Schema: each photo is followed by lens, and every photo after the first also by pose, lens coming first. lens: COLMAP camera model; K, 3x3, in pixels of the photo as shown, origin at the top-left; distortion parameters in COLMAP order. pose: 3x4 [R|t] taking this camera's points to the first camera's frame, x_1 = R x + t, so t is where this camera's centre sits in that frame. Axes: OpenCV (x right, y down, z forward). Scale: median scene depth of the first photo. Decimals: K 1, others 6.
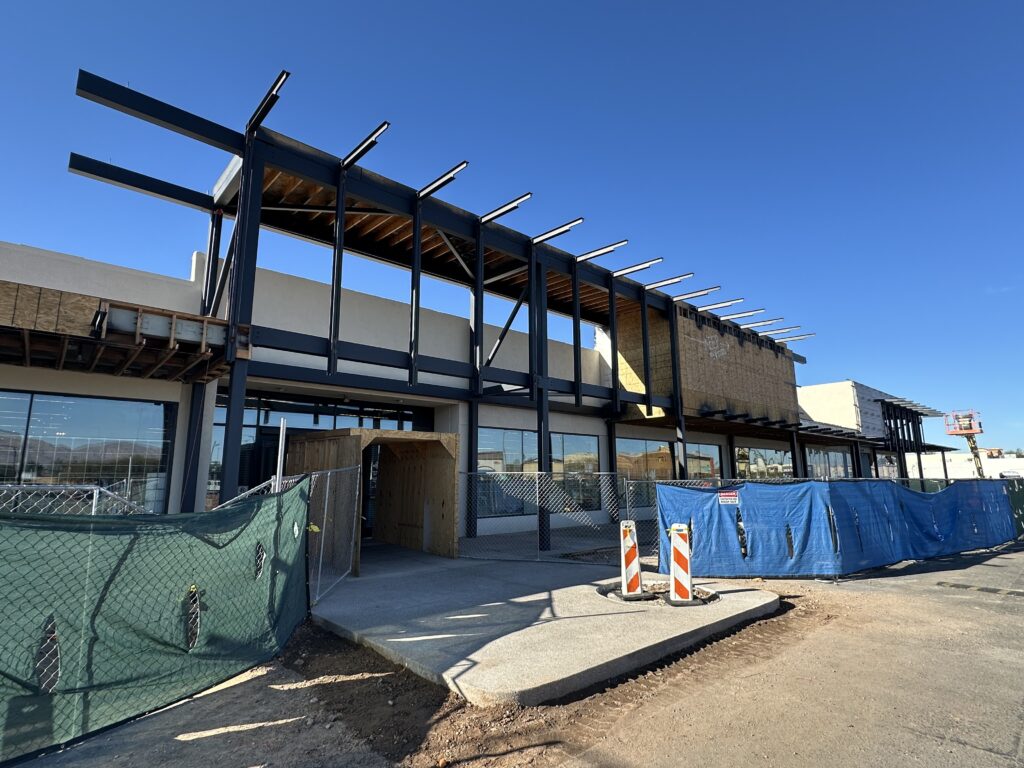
lens RADIAL K [[529.6, 0, 512.0], [0, 529.6, 384.0], [0, 0, 1]] dist [-0.000289, -0.000183]
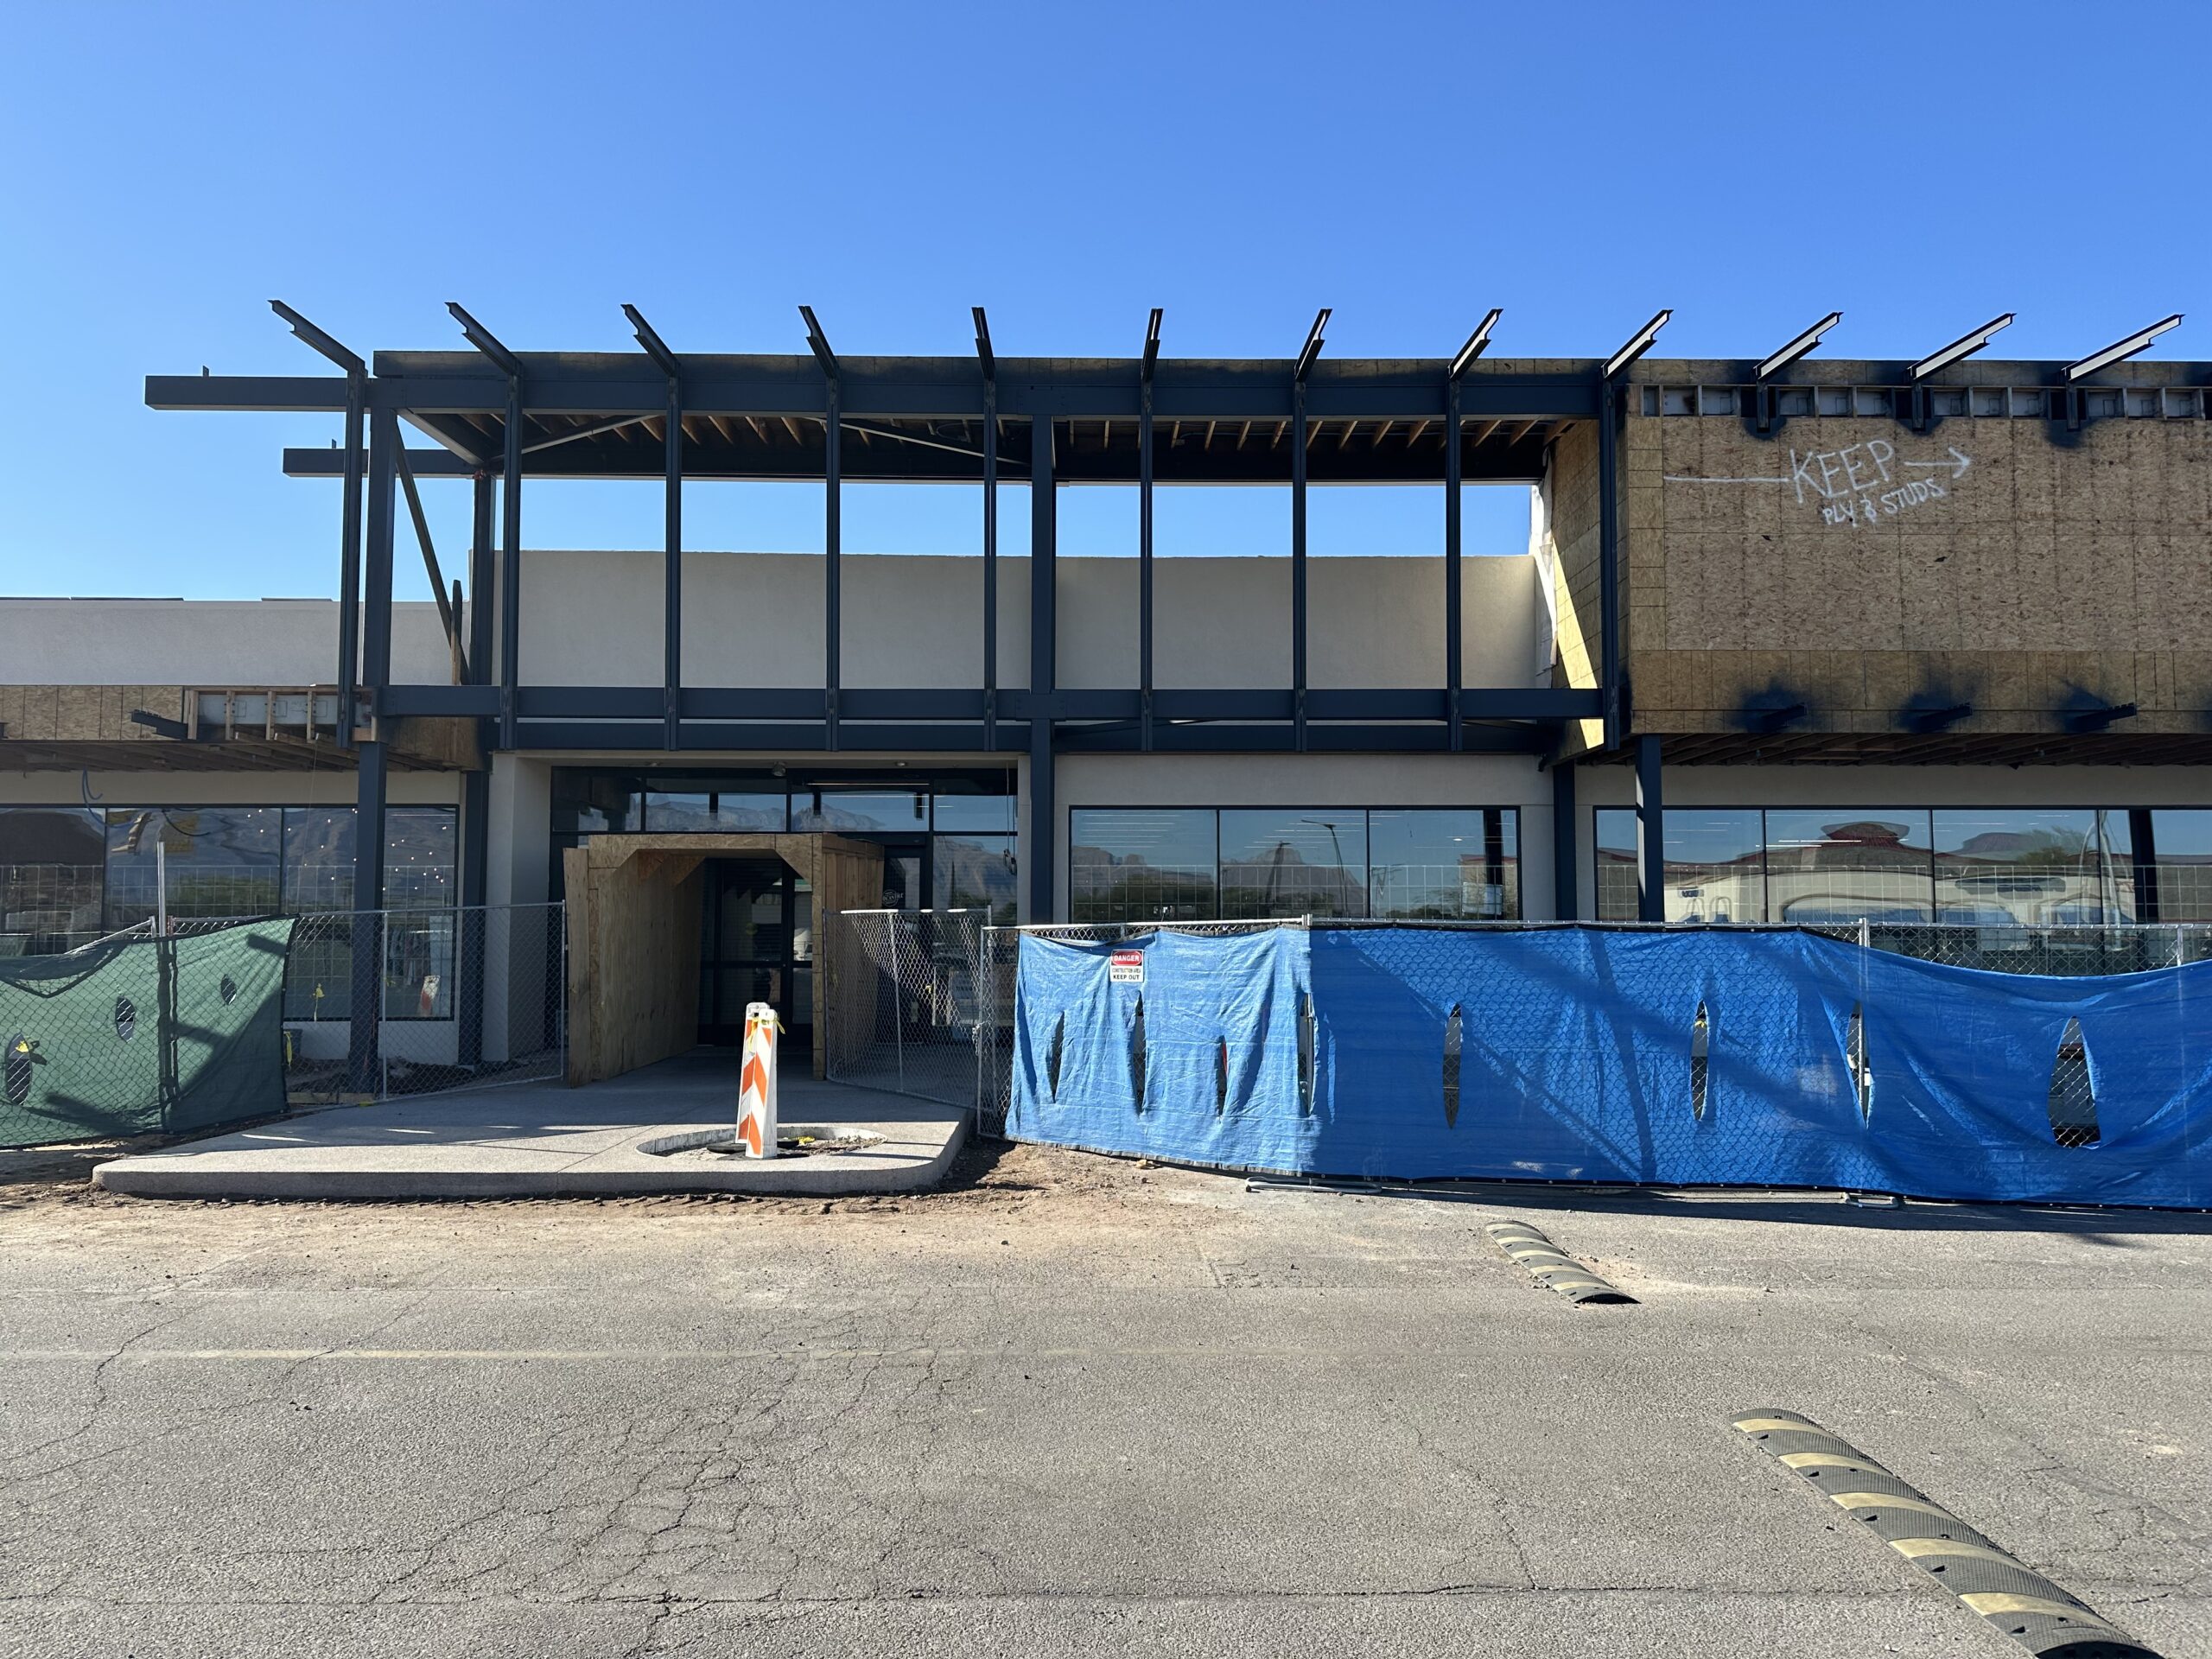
lens RADIAL K [[1570.2, 0, 1106.0], [0, 1570.2, 829.5], [0, 0, 1]] dist [0.000965, -0.004392]
pose [[0.756725, -0.043467, -0.652287, 1.216828], [0.112313, 0.991596, 0.064217, 0.032068], [0.644013, -0.121855, 0.755247, 0.099484]]
